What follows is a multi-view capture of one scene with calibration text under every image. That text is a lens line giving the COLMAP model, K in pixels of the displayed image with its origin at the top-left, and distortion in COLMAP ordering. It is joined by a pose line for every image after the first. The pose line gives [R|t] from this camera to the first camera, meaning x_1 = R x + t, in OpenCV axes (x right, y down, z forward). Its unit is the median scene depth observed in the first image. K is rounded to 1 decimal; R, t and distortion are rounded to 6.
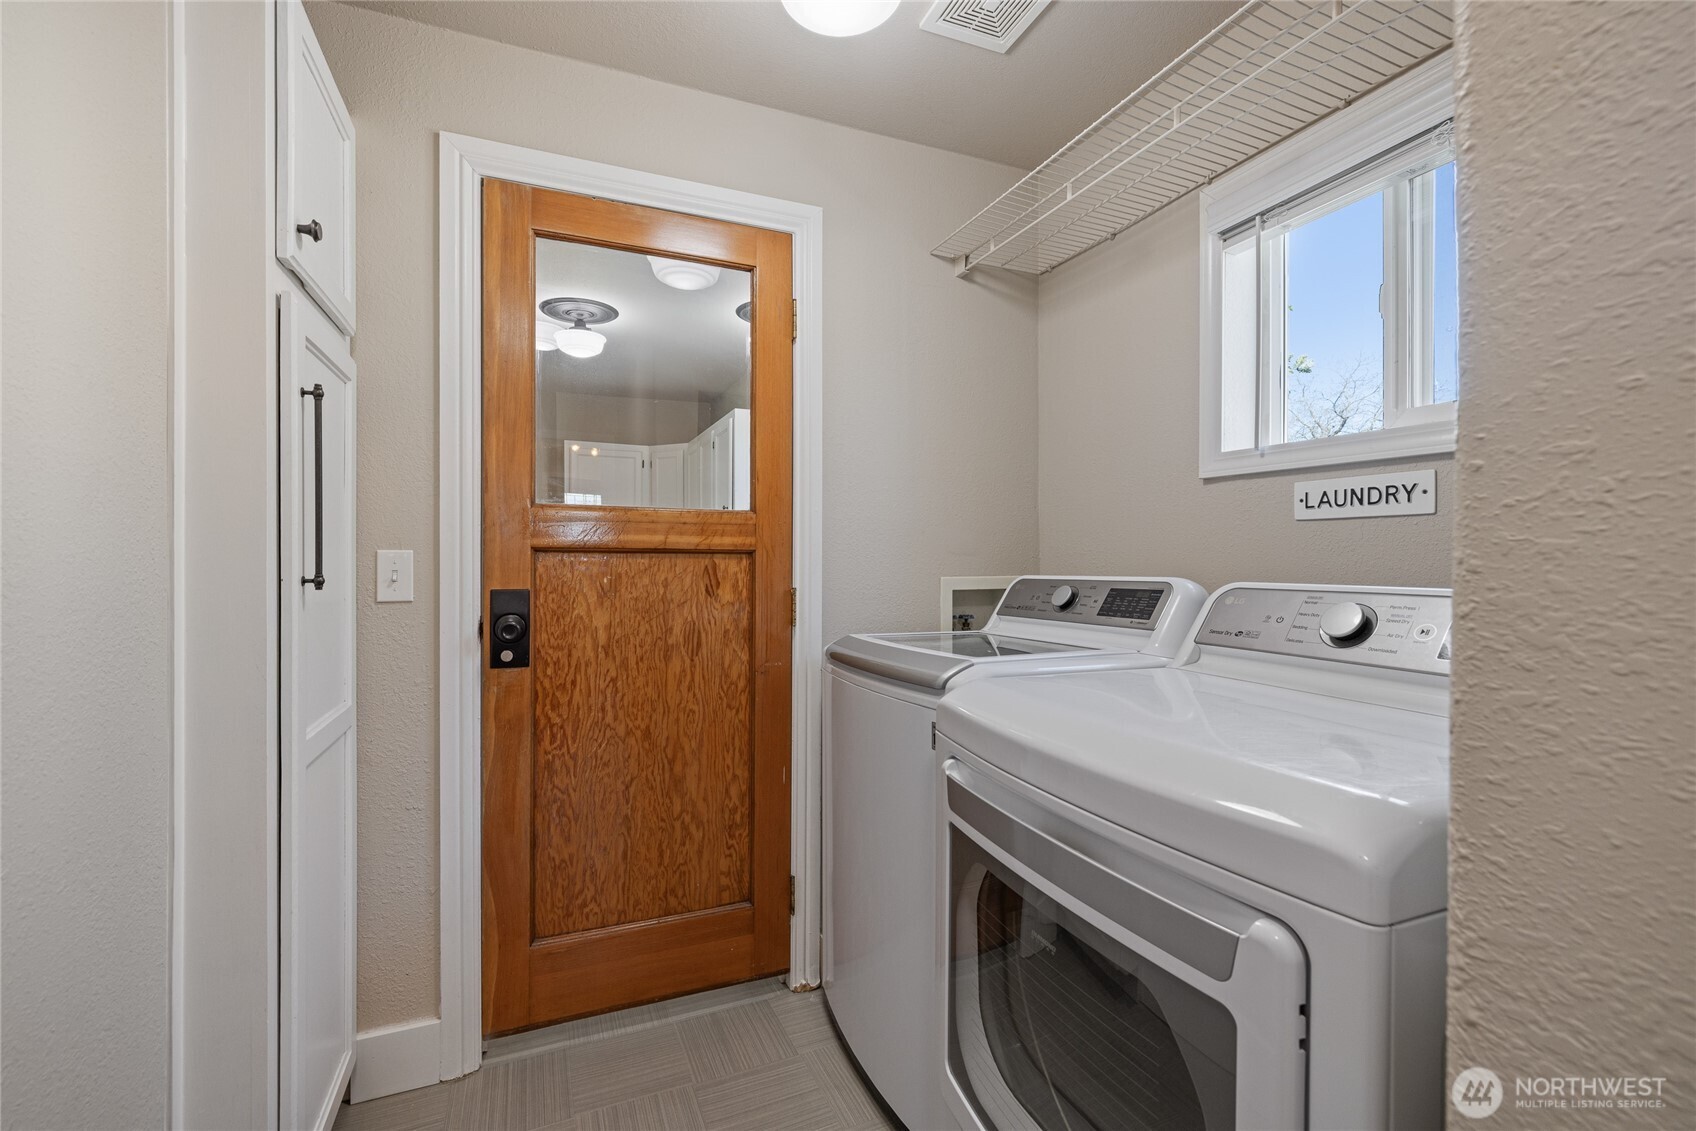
lens RADIAL K [[717.2, 0, 834.0], [0, 717.2, 563.9], [0, 0, 1]] dist [-0.000325, 0.000592]
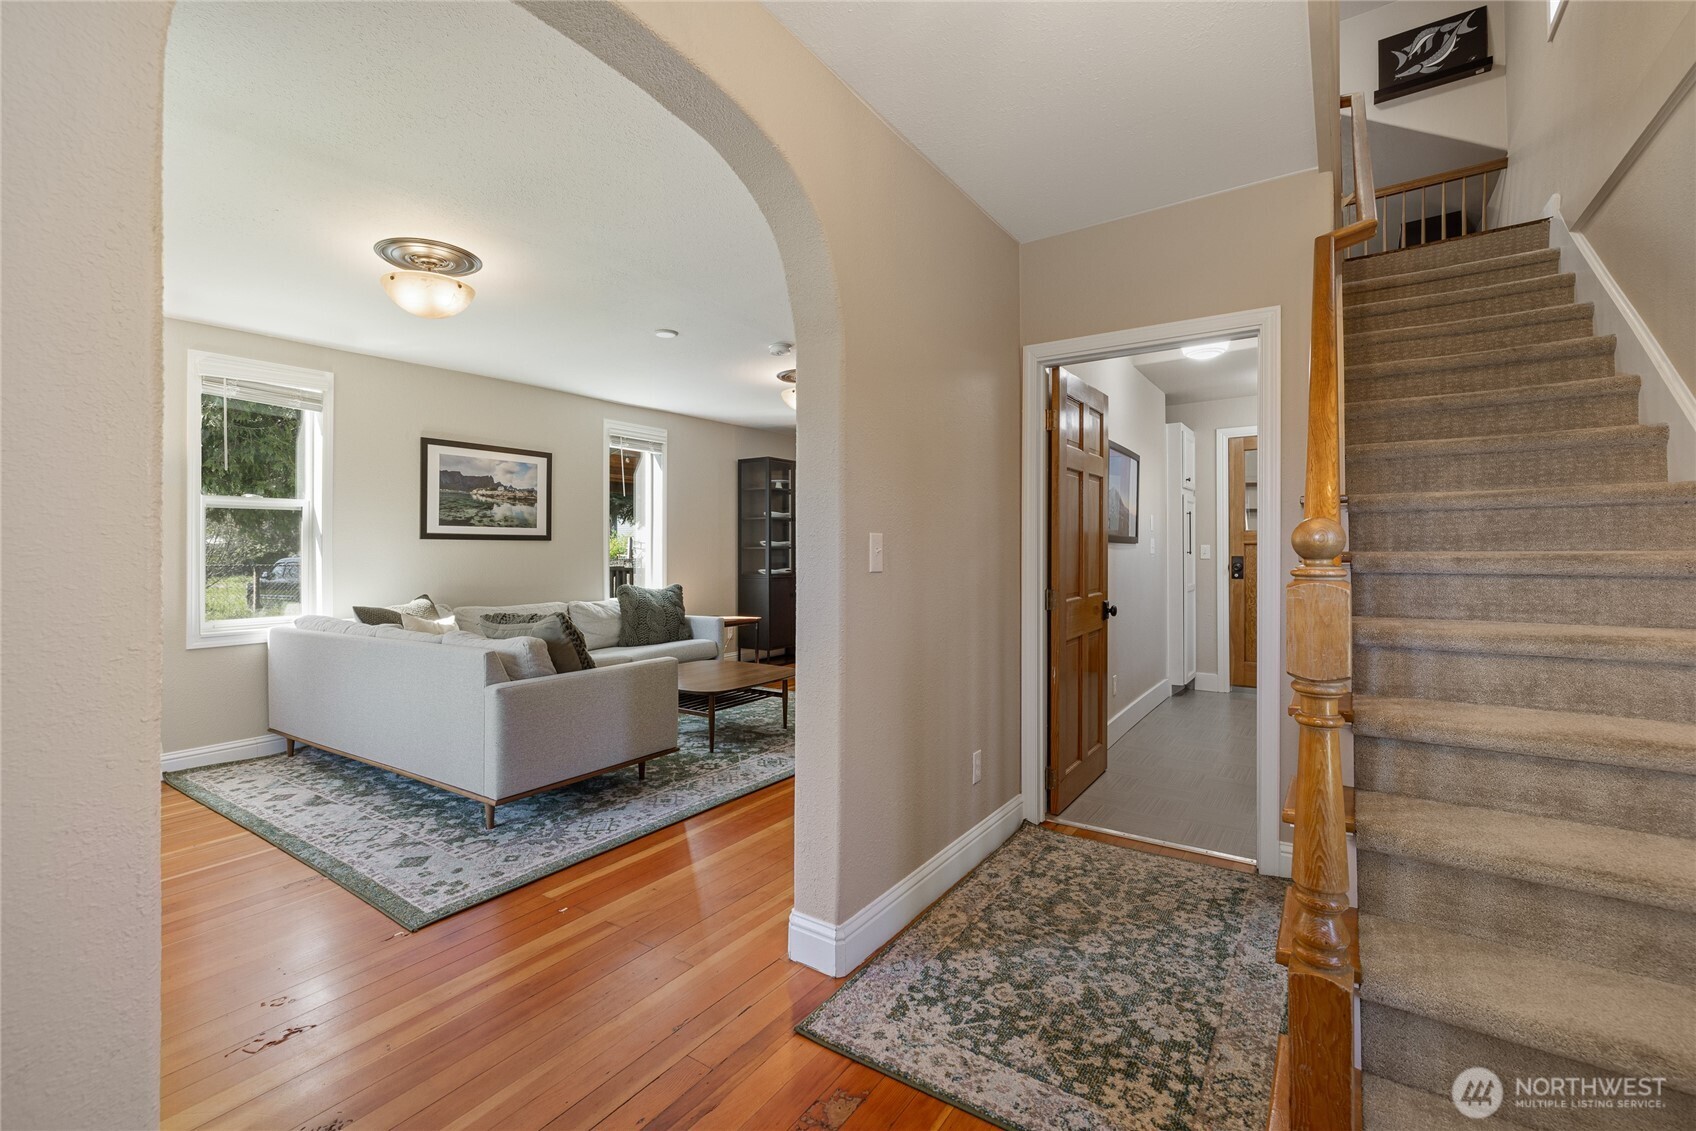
lens RADIAL K [[727.2, 0, 841.1], [0, 727.2, 539.8], [0, 0, 1]] dist [0.003707, 0.000479]
pose [[0.543653, -0.010339, -0.839247, 1.440110], [0.003998, 0.999945, -0.009729, -0.016035], [0.839301, 0.001934, 0.543664, -2.481280]]
